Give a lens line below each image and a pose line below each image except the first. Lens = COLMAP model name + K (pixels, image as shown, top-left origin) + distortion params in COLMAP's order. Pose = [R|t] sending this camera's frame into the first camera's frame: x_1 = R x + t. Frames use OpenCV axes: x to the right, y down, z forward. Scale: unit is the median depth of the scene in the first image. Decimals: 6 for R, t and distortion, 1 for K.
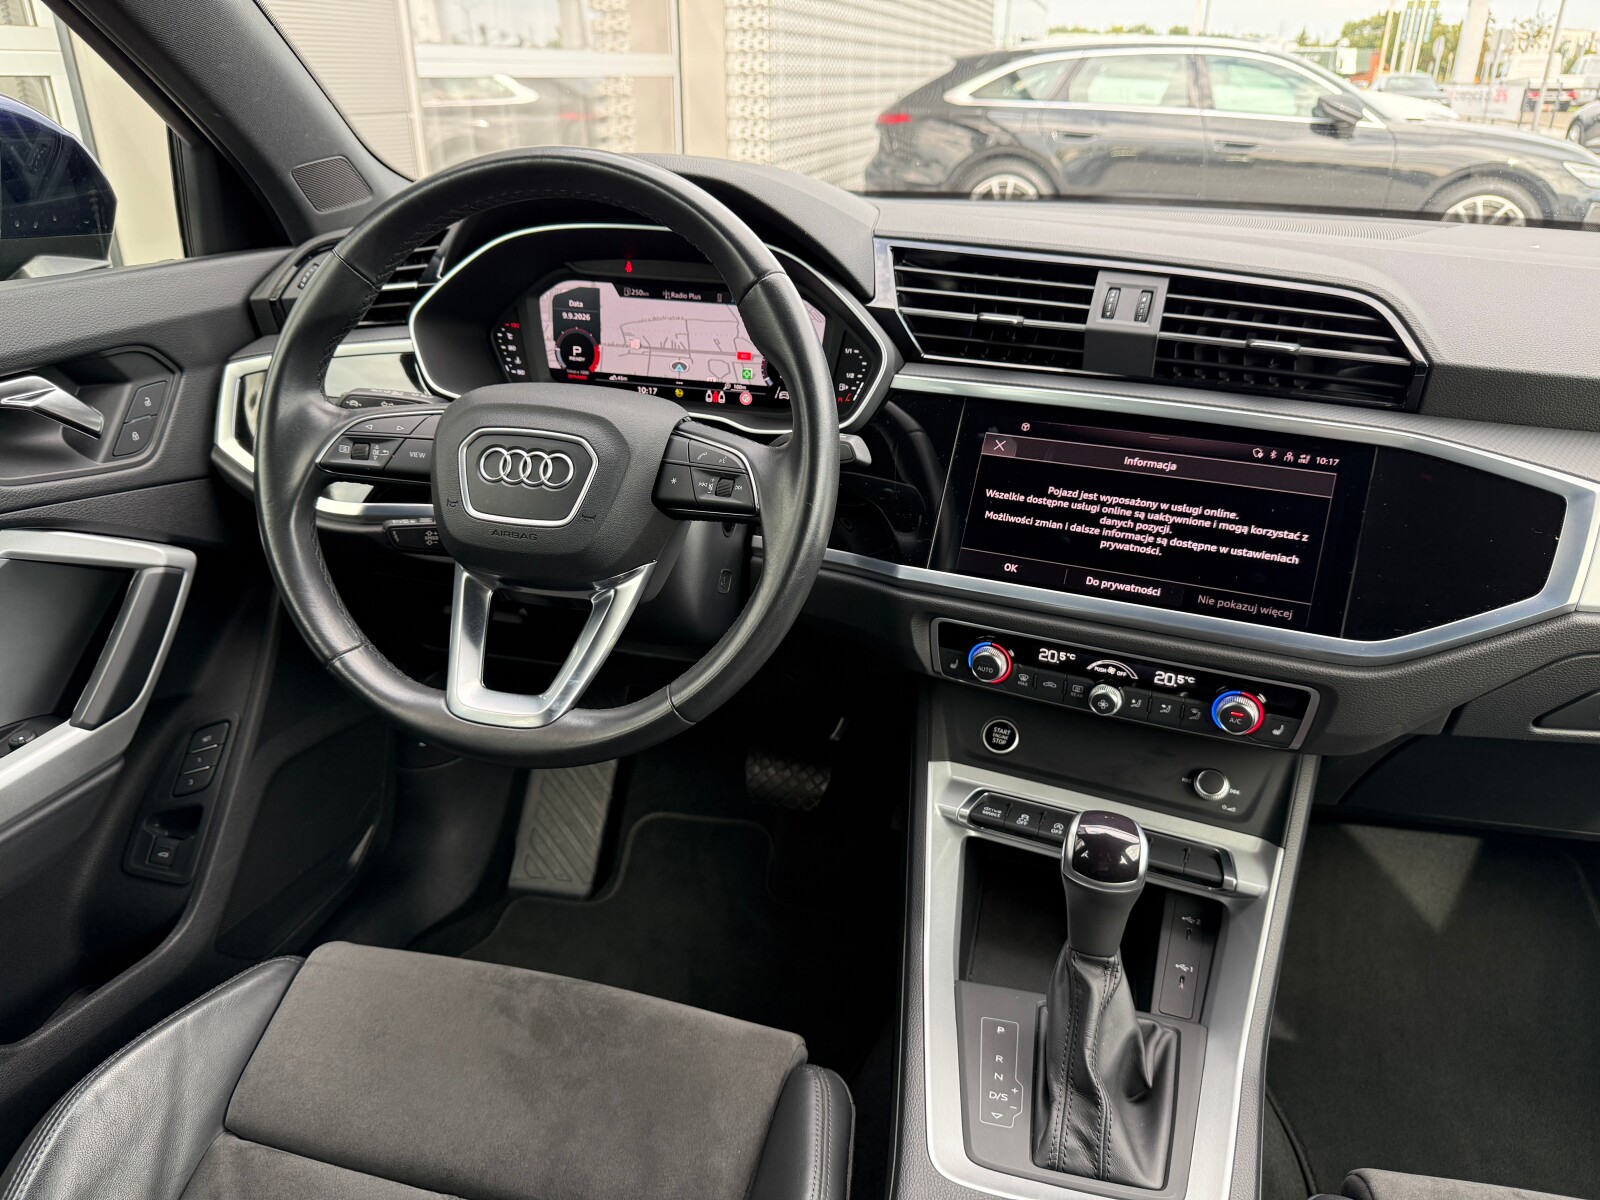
lens RADIAL K [[1132.0, 0, 793.7], [0, 1132.0, 602.1], [0, 0, 1]] dist [0.093778, -0.174553]
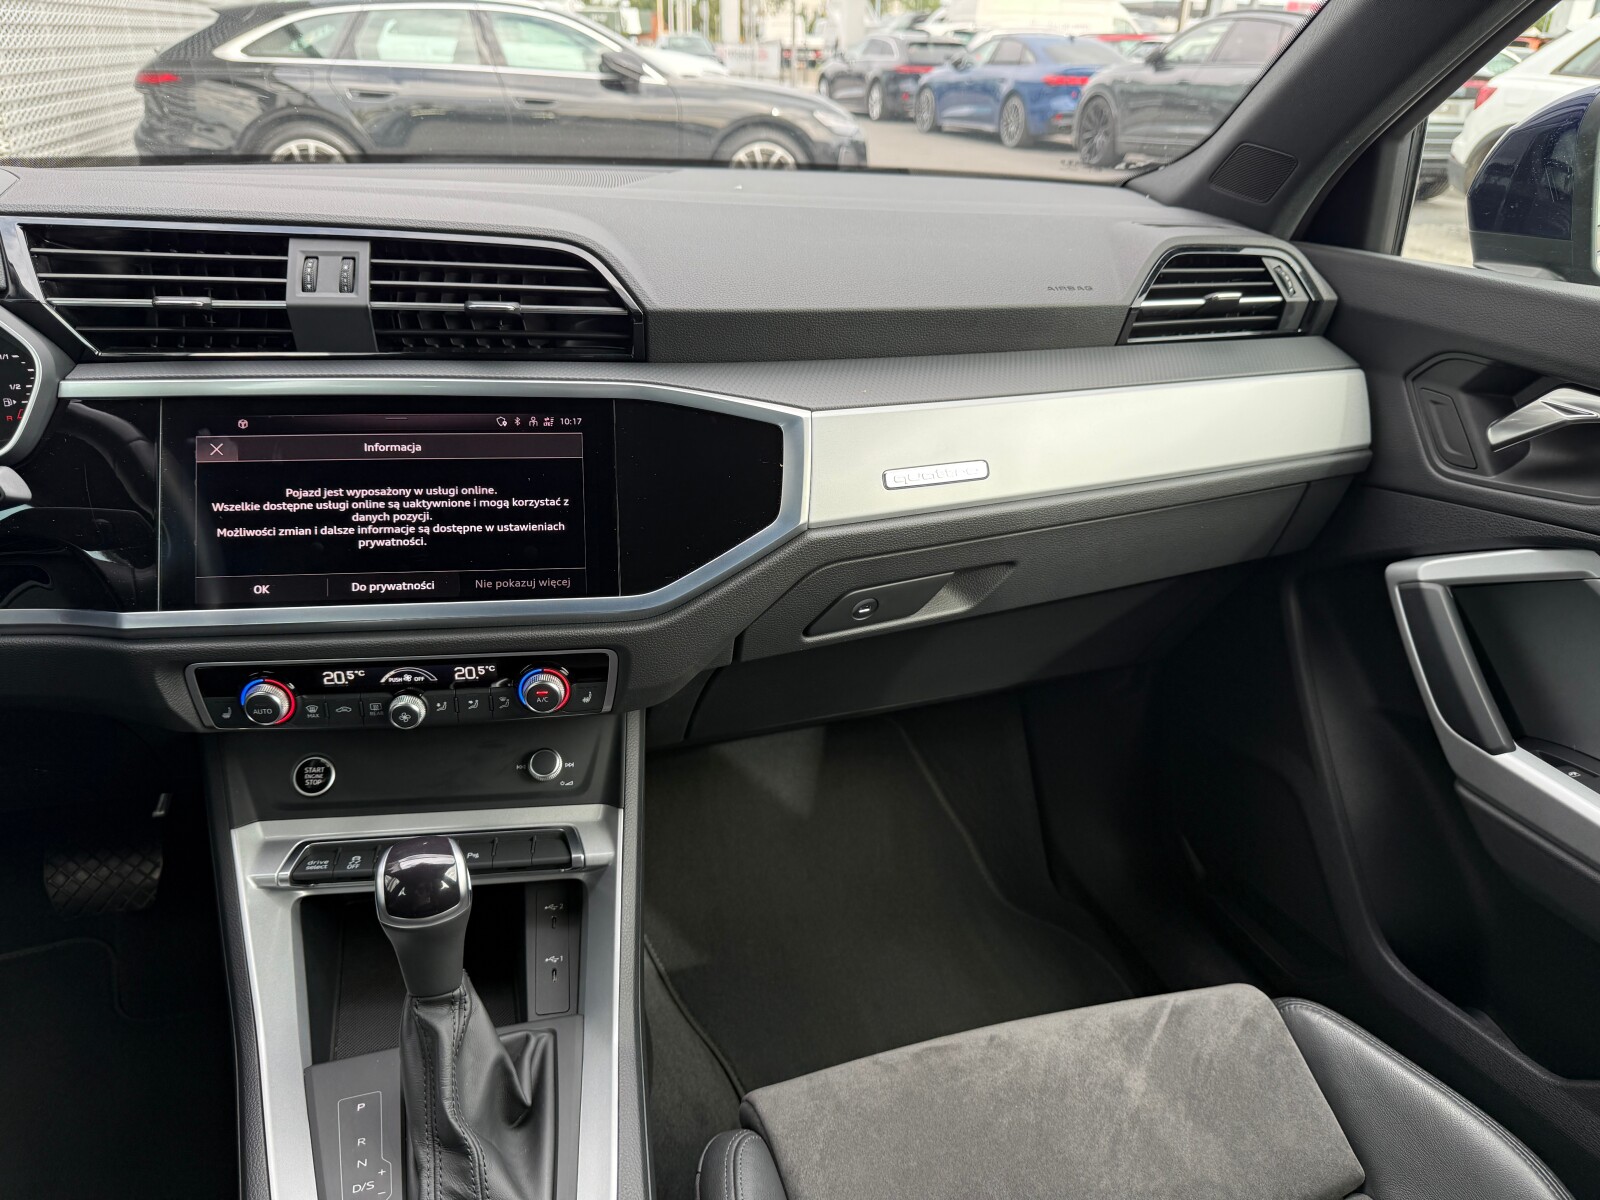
lens RADIAL K [[1132.0, 0, 793.7], [0, 1132.0, 602.1], [0, 0, 1]] dist [0.093778, -0.174553]
pose [[0.858740, -0.213148, 0.465975, 0.133285], [0.199121, 0.976719, 0.079817, -0.010492], [-0.472140, 0.024244, 0.881190, 0.052385]]
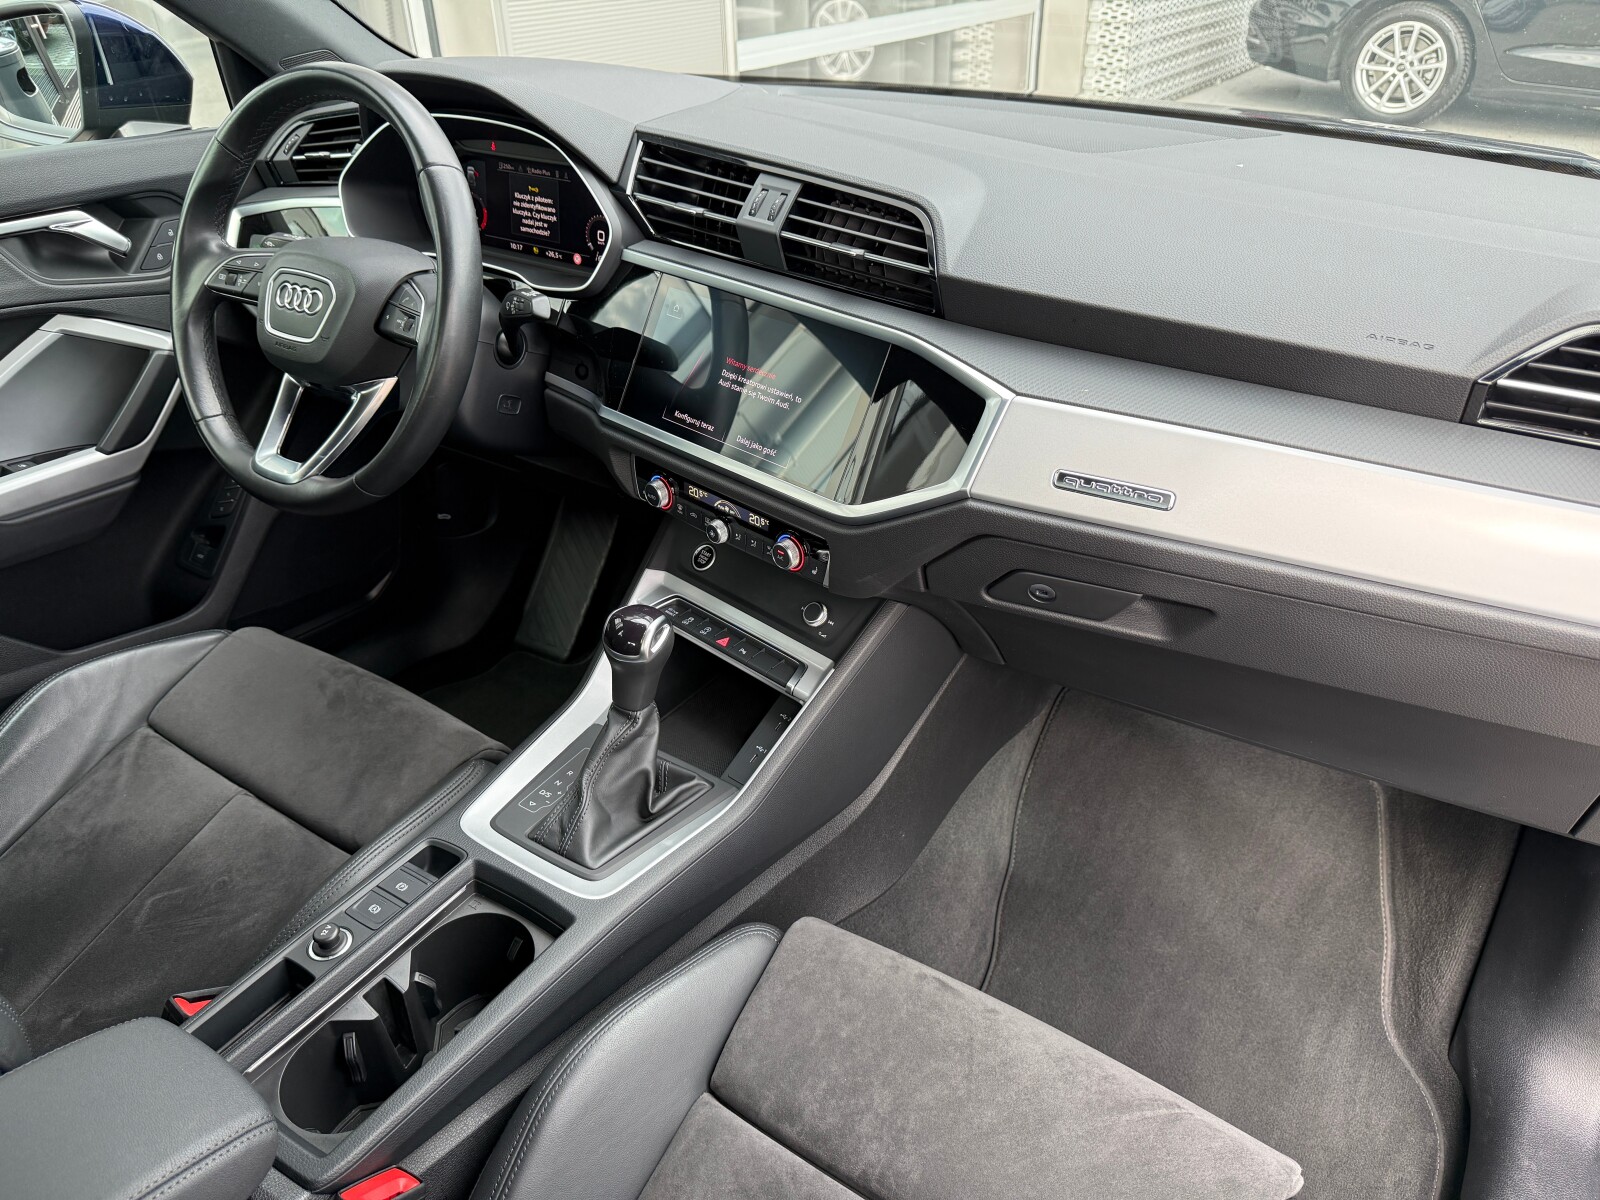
lens RADIAL K [[1118.8, 0, 796.8], [0, 1118.8, 607.9], [0, 0, 1]] dist [0.109606, -0.174806]
pose [[0.940747, 0.163395, -0.297150, 0.740902], [-0.124180, 0.981386, 0.146499, -0.022901], [0.315556, -0.100918, 0.943525, -0.149519]]
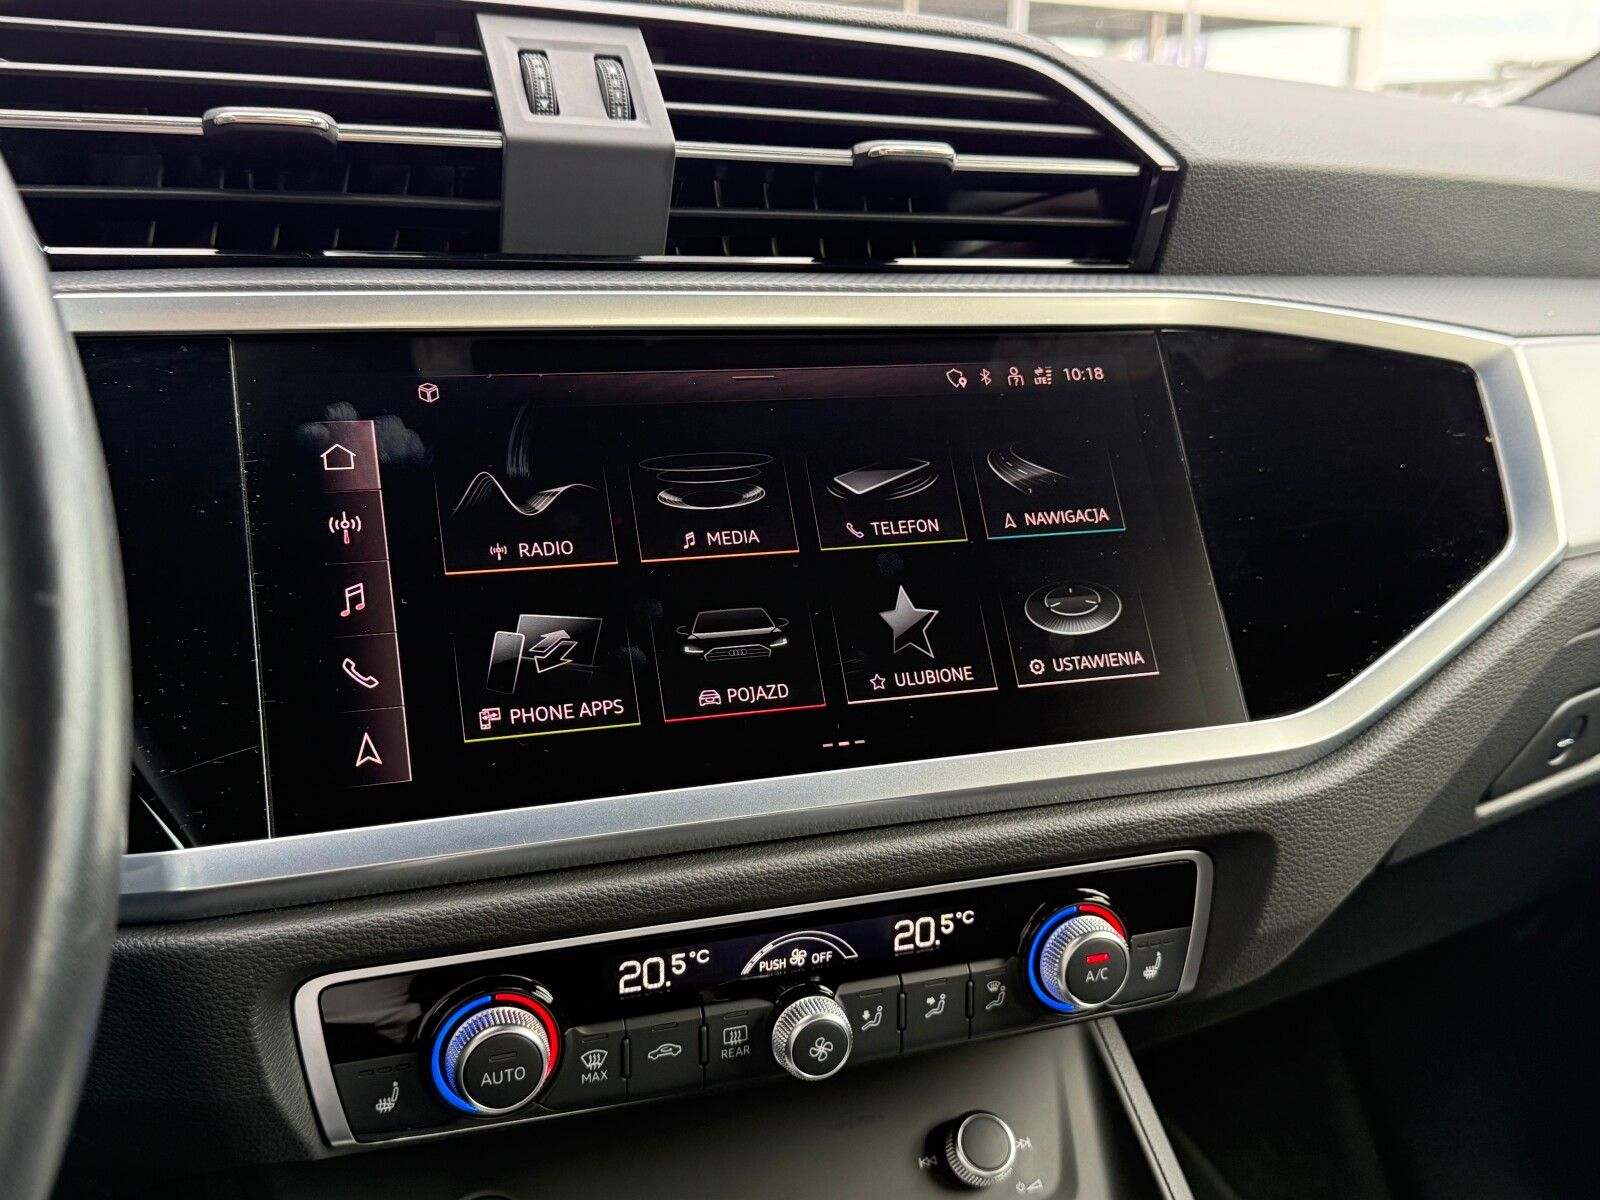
lens RADIAL K [[1649.8, 0, 800.0], [0, 1649.8, 600.0], [0, 0, 1]] dist [0.214497, -0.616213]
pose [[0.712443, -0.165322, 0.681978, -0.092975], [0.286099, 0.955843, -0.067169, -0.019469], [-0.640759, 0.242968, 0.728282, 0.554754]]
